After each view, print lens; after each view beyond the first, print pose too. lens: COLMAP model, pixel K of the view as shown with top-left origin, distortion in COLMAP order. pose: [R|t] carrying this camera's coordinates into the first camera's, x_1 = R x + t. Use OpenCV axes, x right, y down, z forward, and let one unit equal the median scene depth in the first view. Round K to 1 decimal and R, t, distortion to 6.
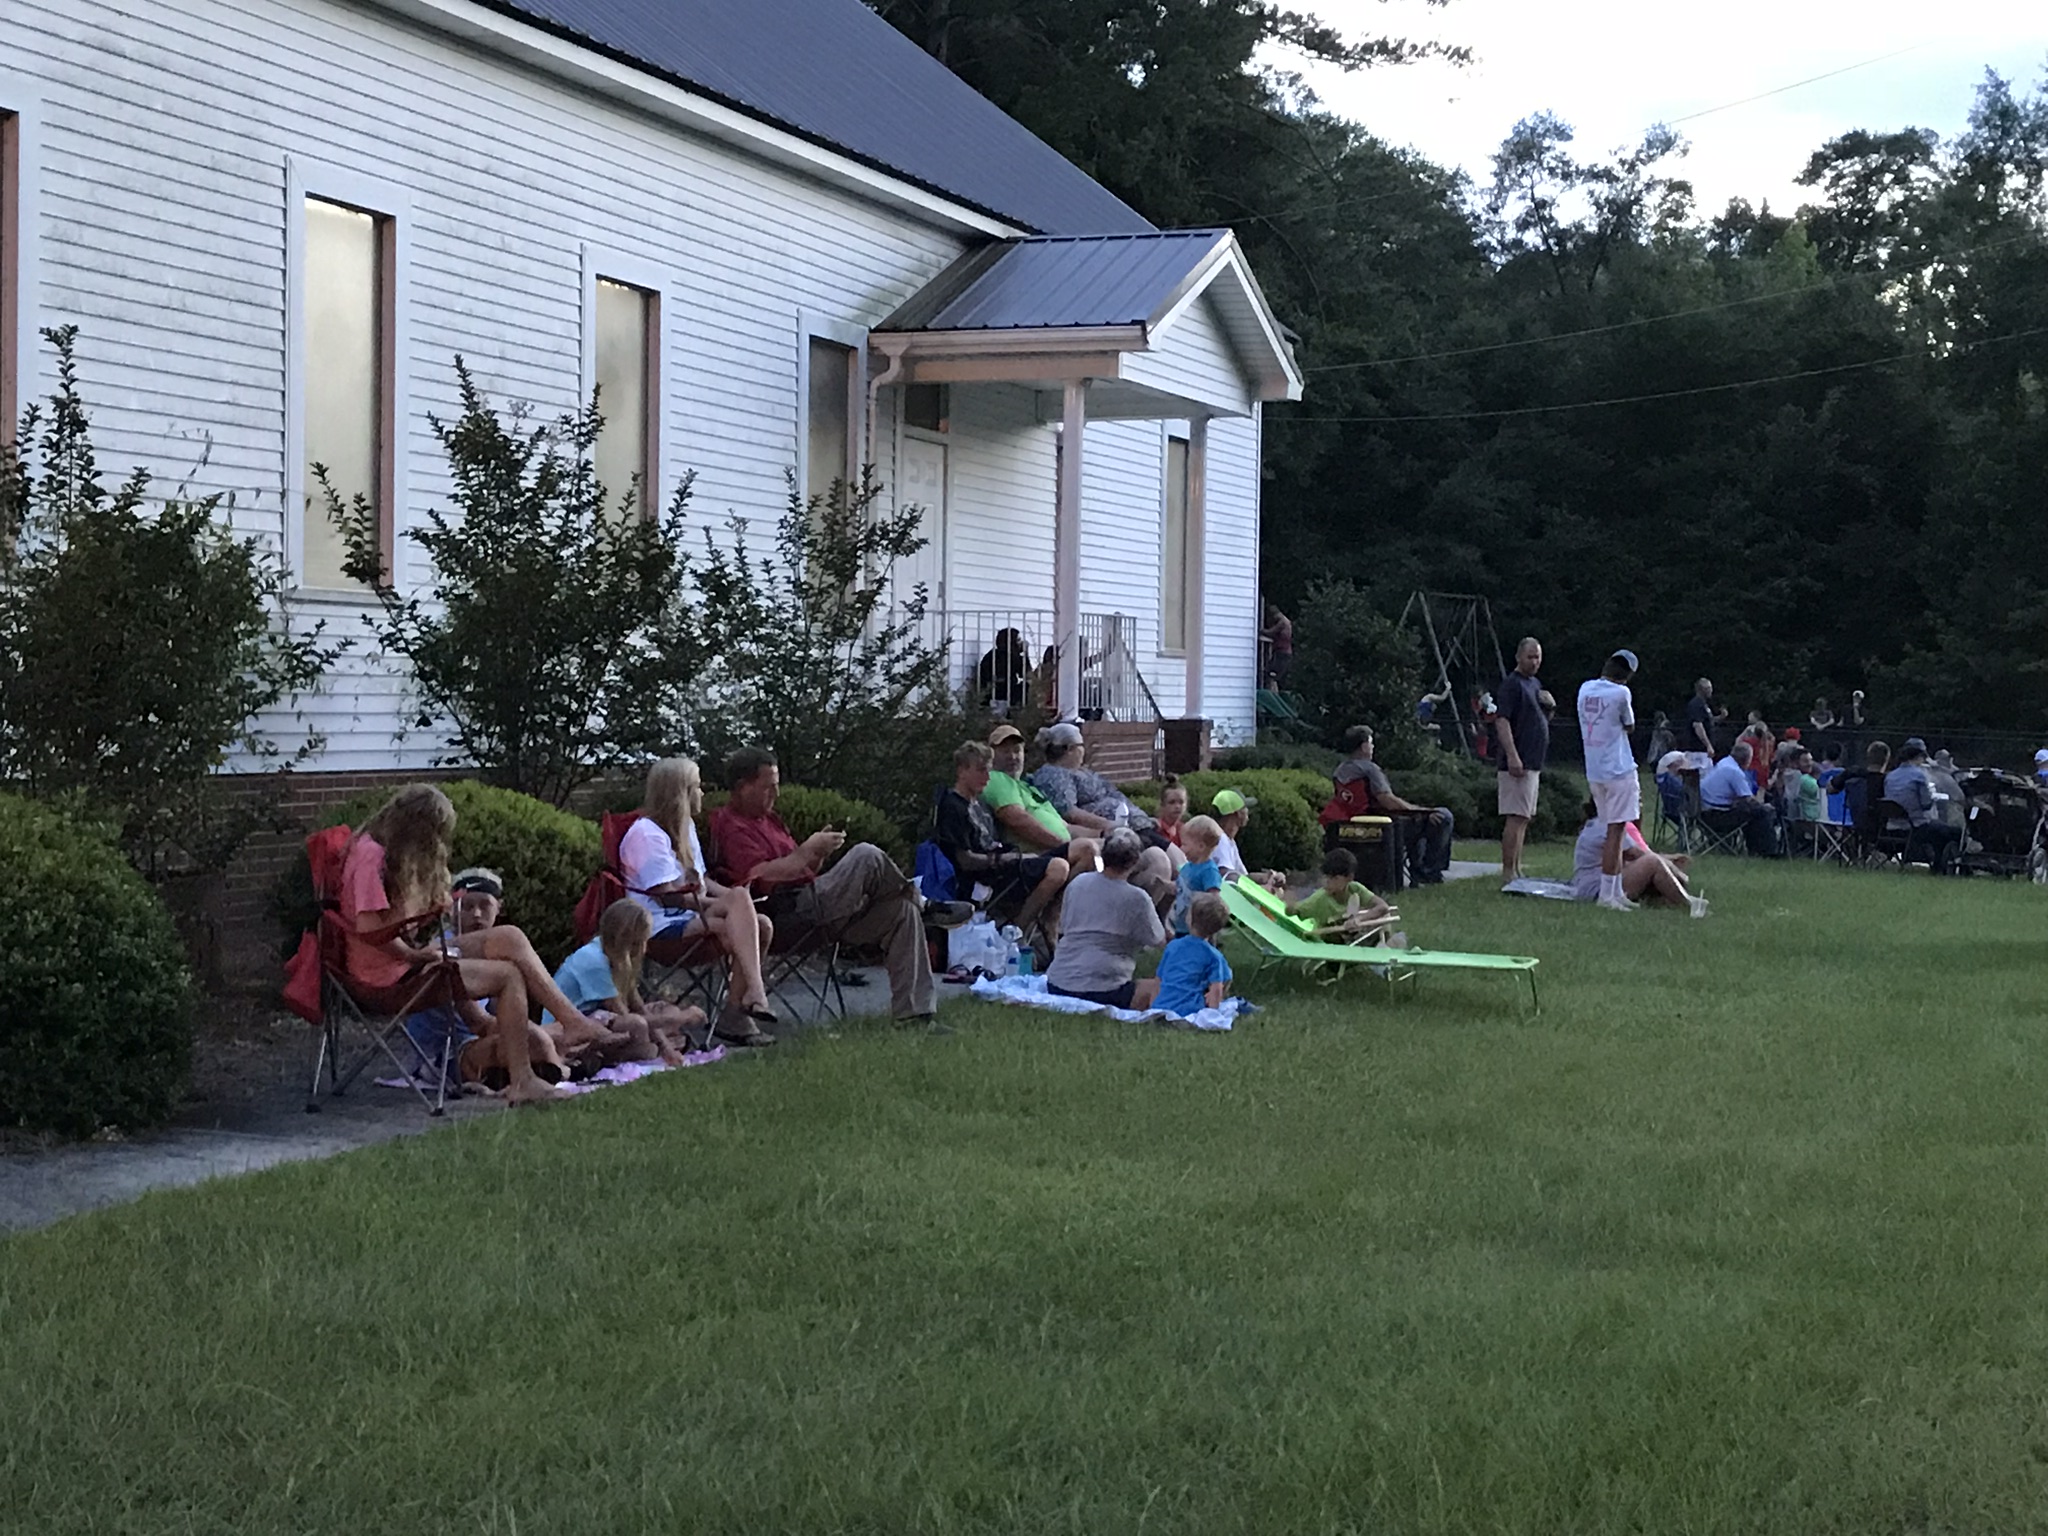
lens RADIAL K [[3712.5, 0, 1024.0], [0, 3712.5, 748.2], [0, 0, 1]] dist [0.232495, 0.000000]
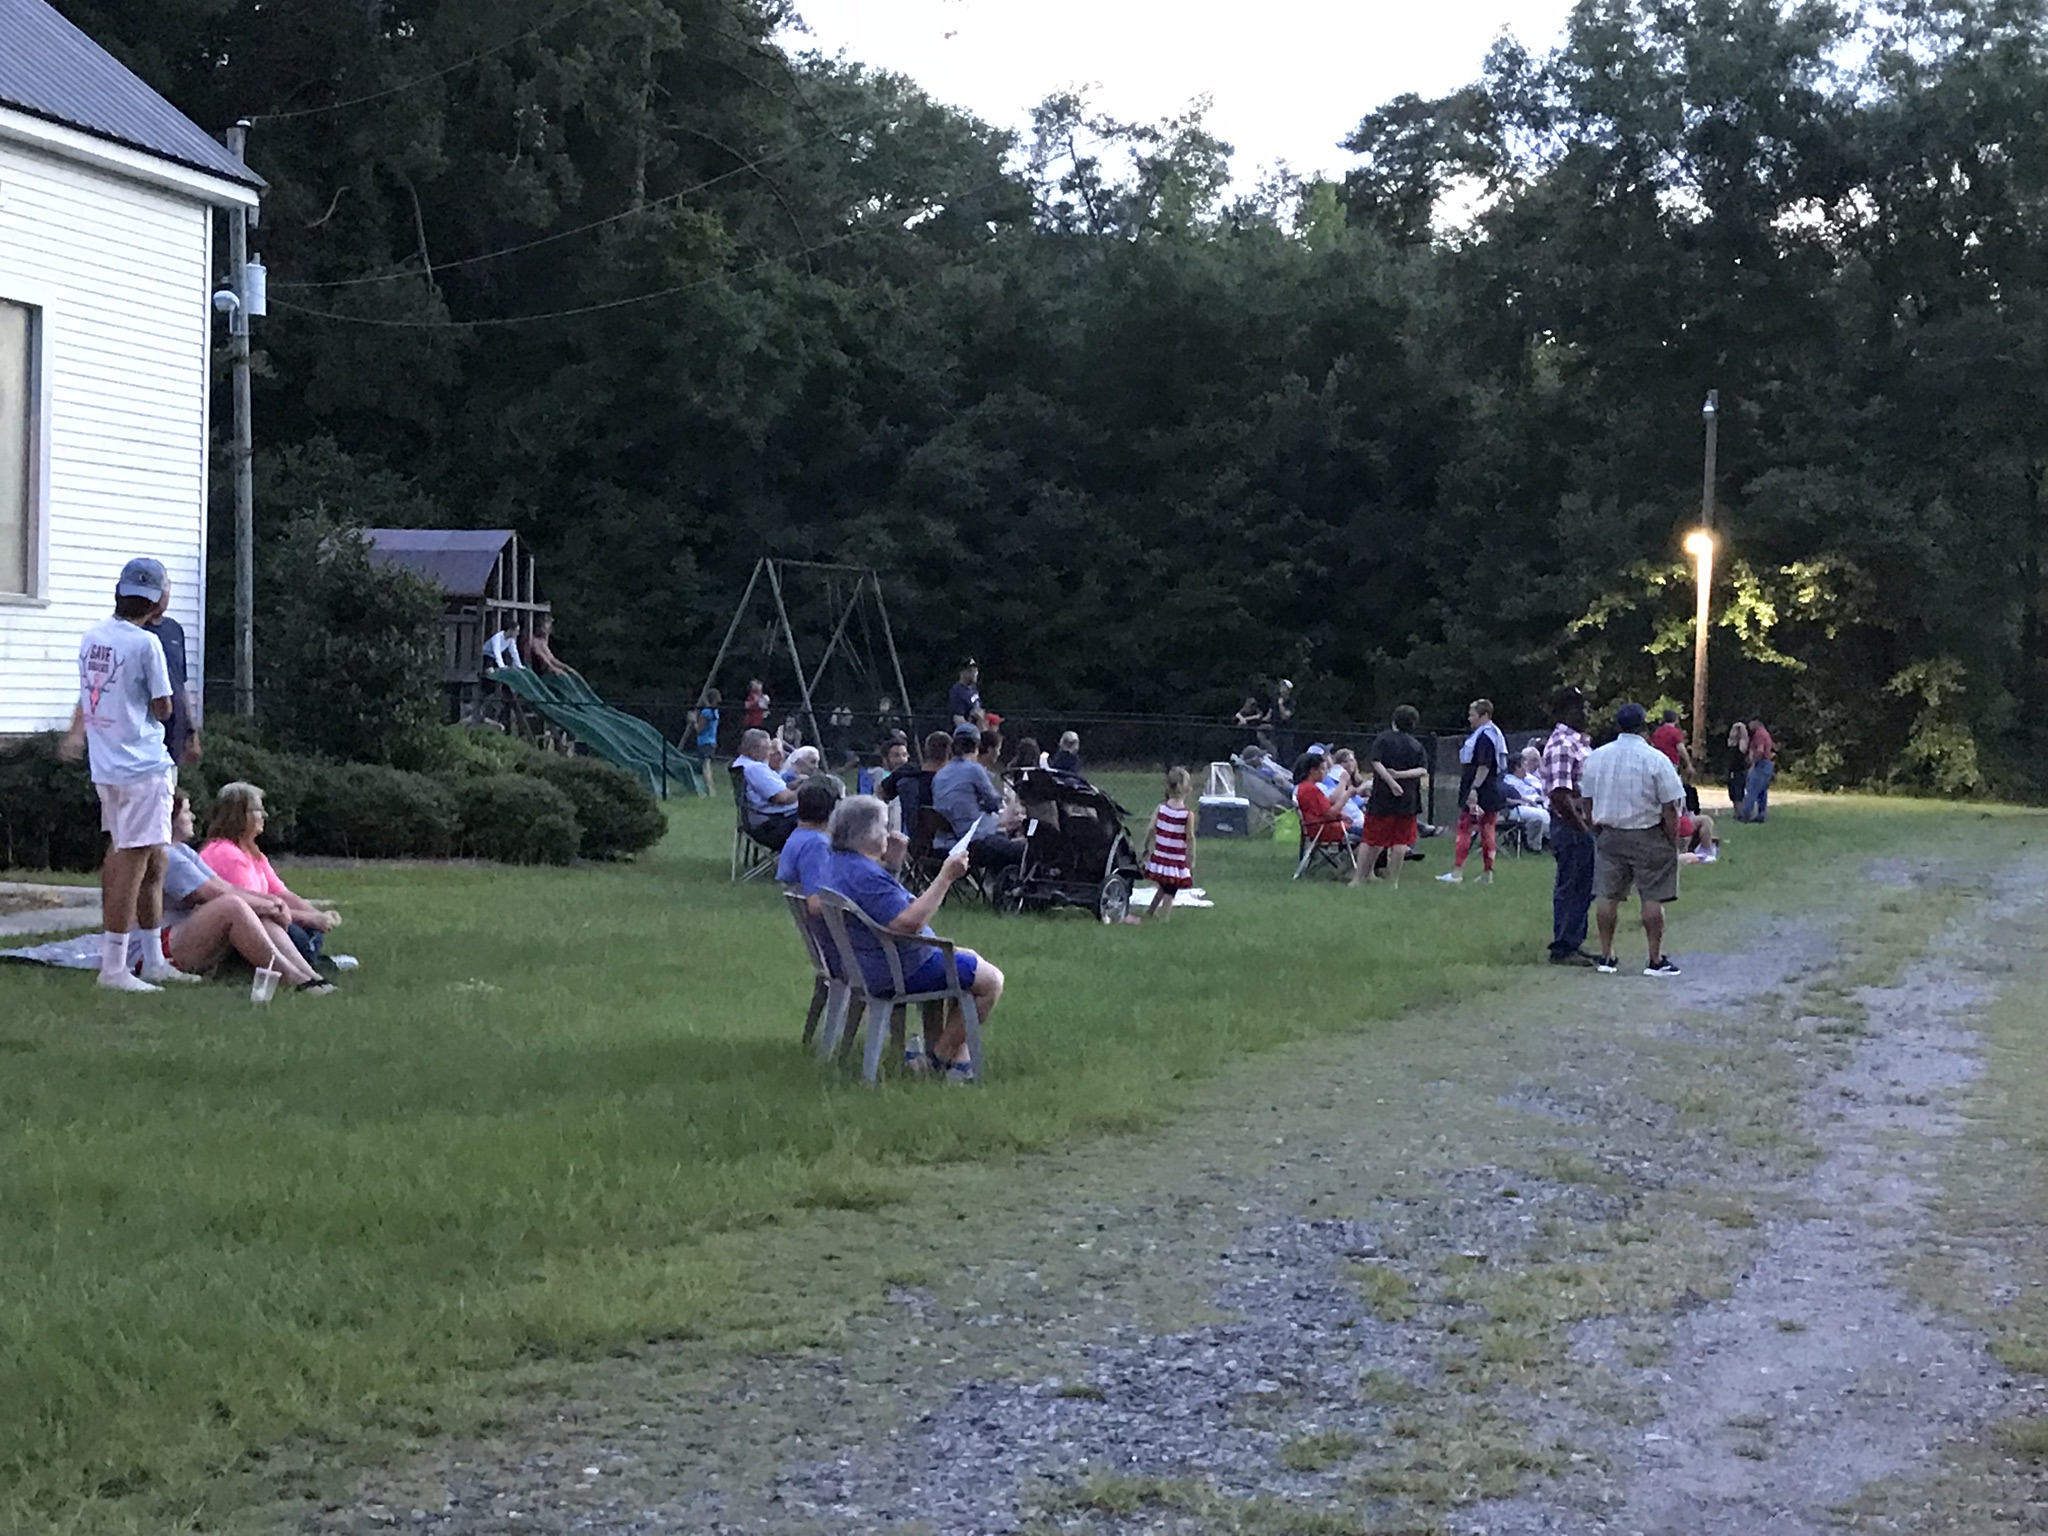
lens RADIAL K [[3712.5, 0, 1023.4], [0, 3712.5, 774.3], [0, 0, 1]] dist [0.232495, 0.000000]
pose [[0.996660, 0.006300, 0.081421, 0.062173], [-0.006912, 0.999950, 0.007239, 0.000594], [-0.081371, -0.007778, 0.996653, 0.092378]]
